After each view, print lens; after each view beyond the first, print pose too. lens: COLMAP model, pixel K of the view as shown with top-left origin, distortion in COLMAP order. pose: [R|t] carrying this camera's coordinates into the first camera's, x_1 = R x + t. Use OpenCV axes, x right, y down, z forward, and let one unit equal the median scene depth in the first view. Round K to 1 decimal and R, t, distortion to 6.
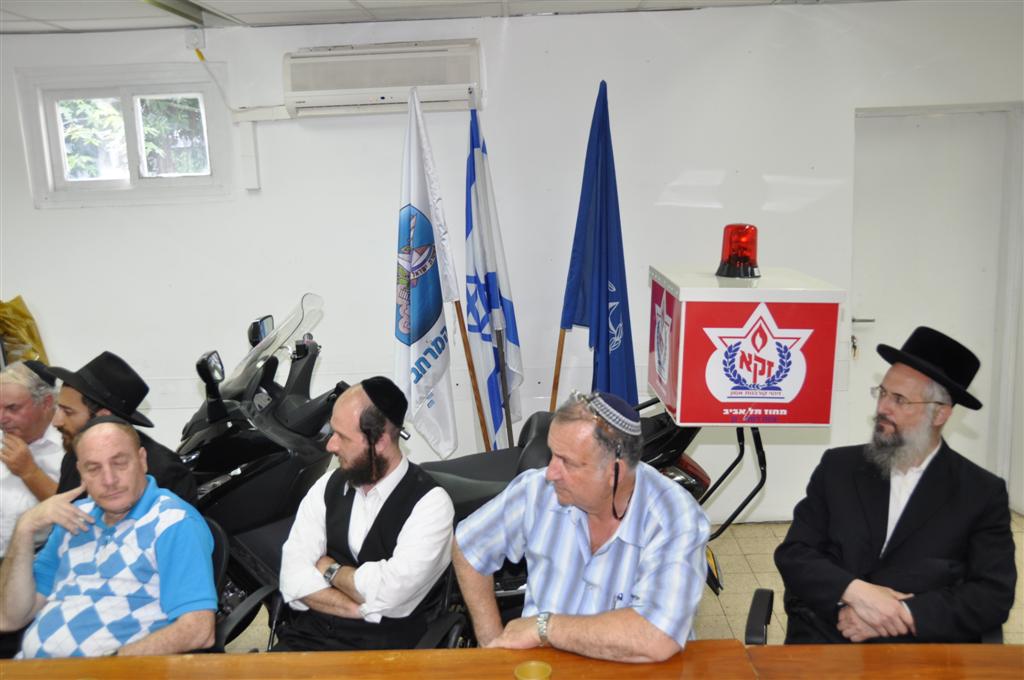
lens RADIAL K [[925.6, 0, 508.3], [0, 925.6, 339.1], [0, 0, 1]] dist [-0.098949, 0.108033]
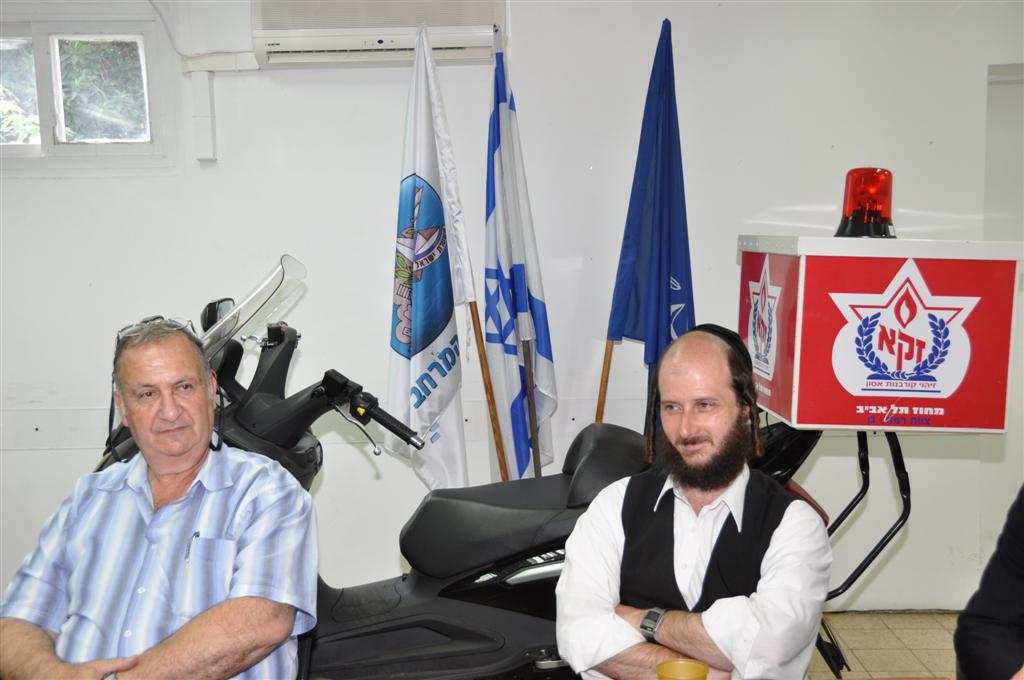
lens RADIAL K [[1121.5, 0, 512.0], [0, 1121.5, 340.0], [0, 0, 1]] dist [0.004977, 0.059503]
pose [[0.999739, 0.015002, 0.017221, -0.051818], [-0.013405, 0.995909, -0.089362, 0.098660], [-0.018492, 0.089108, 0.995850, 0.101655]]
